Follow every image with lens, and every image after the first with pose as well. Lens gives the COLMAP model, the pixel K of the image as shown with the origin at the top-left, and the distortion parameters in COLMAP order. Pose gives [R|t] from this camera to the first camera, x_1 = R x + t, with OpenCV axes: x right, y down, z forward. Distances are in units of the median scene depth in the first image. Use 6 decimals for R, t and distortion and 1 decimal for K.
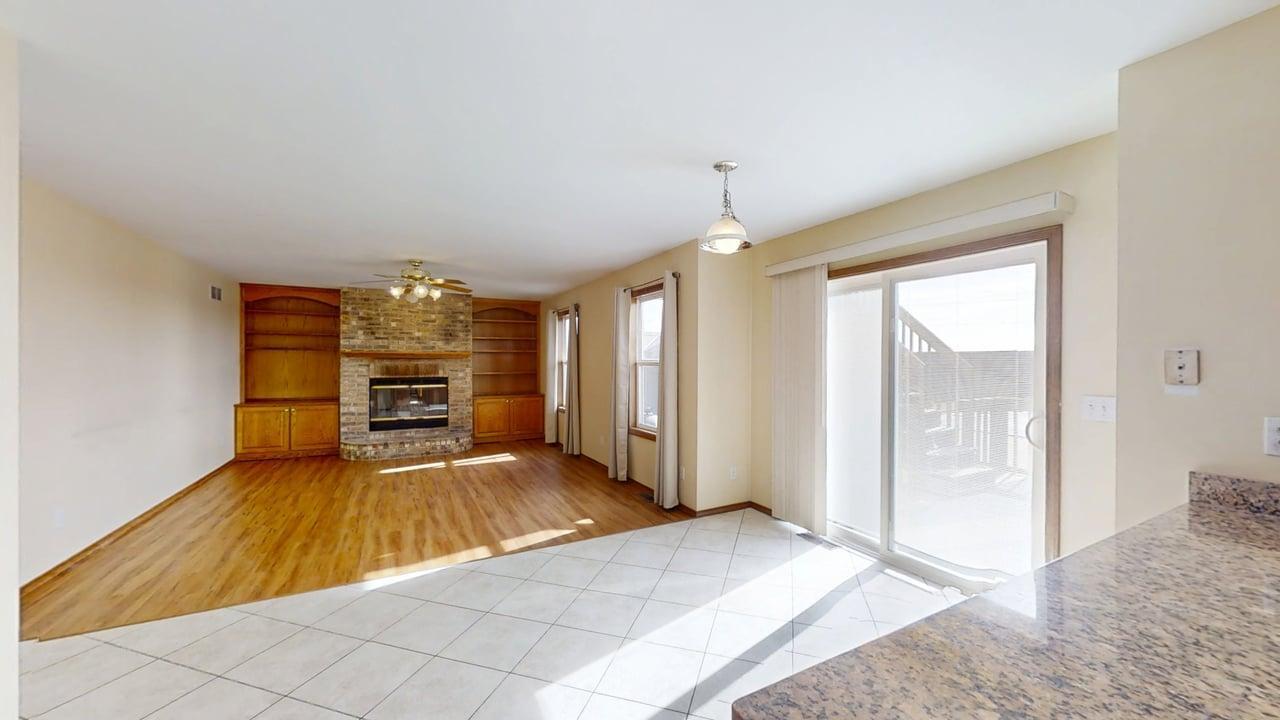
lens RADIAL K [[467.7, 0, 637.5], [0, 467.7, 360.7], [0, 0, 1]] dist [0.004571, -0.000200]
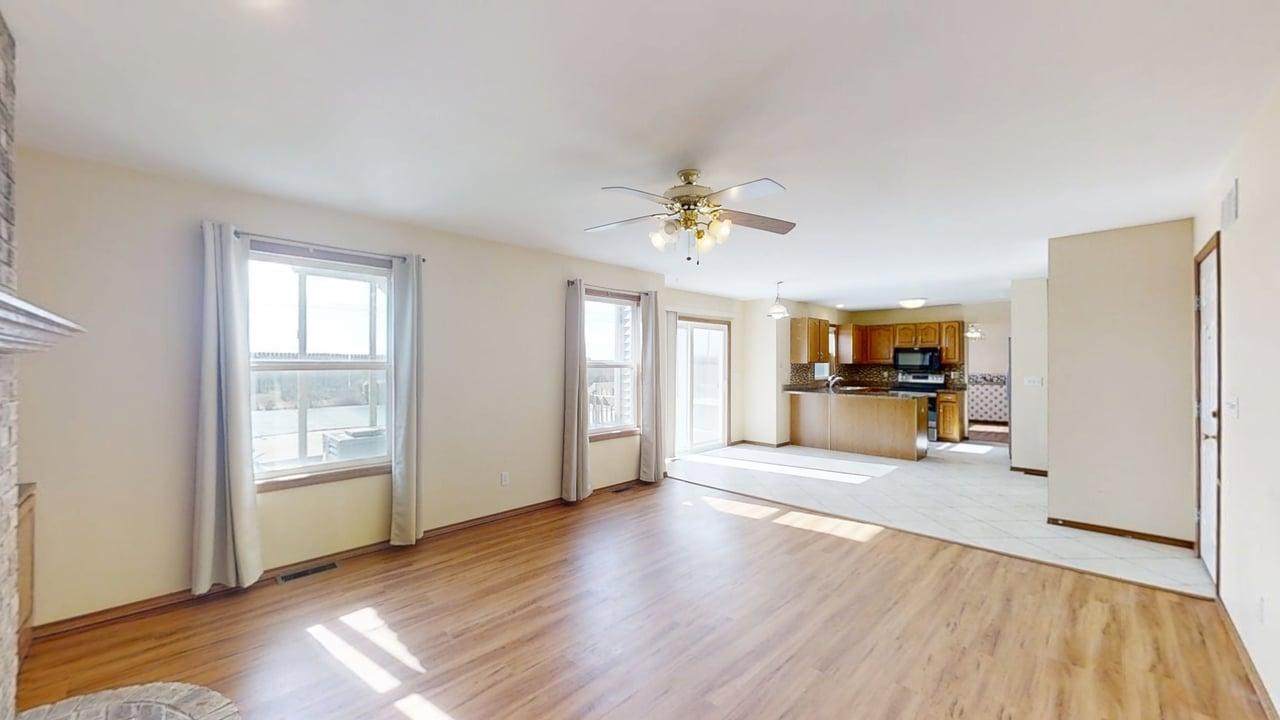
lens RADIAL K [[467.7, 0, 642.9], [0, 467.7, 358.1], [0, 0, 1]] dist [0.004571, -0.000200]
pose [[-0.303983, 0.007893, 0.952645, -1.174318], [0.003635, 0.999968, -0.007125, -0.005815], [-0.952671, 0.001297, -0.304002, 1.481217]]
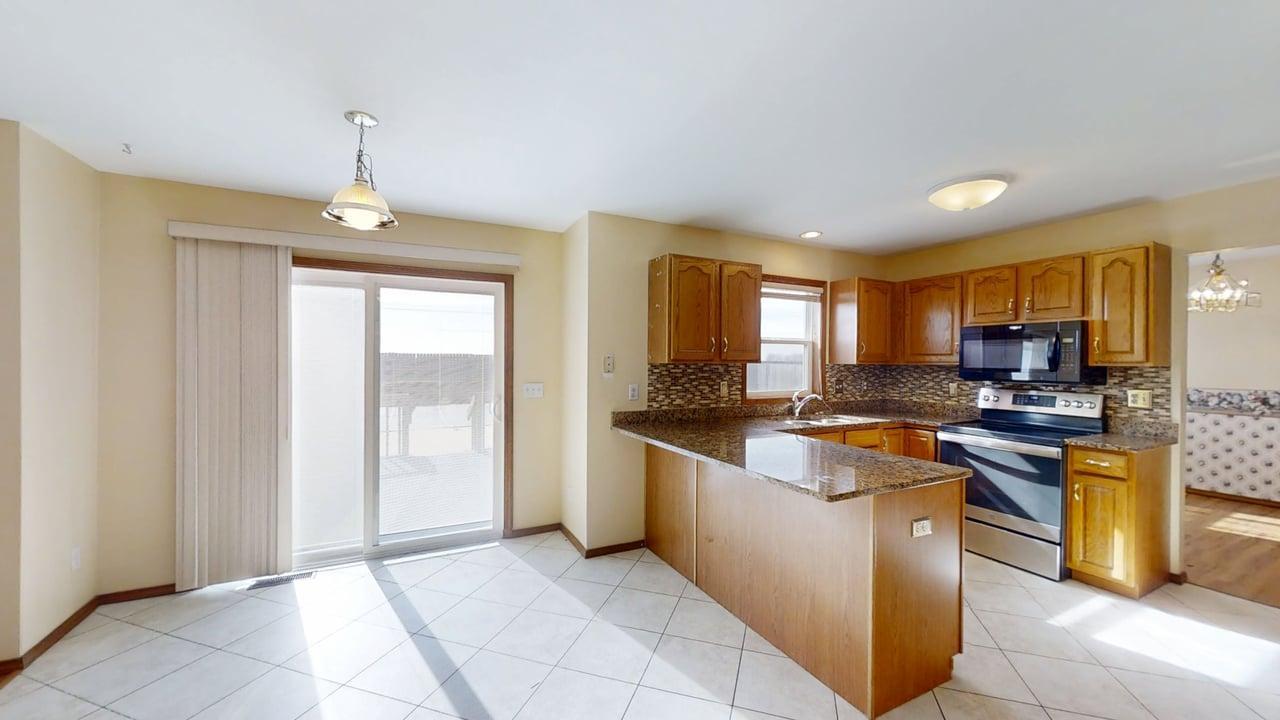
lens RADIAL K [[467.7, 0, 632.6], [0, 467.7, 361.8], [0, 0, 1]] dist [0.004571, -0.000200]
pose [[0.013764, -0.002887, 0.999901, -0.379956], [0.001719, 0.999994, 0.002863, -0.001753], [-0.999904, 0.001680, 0.013769, 0.328615]]
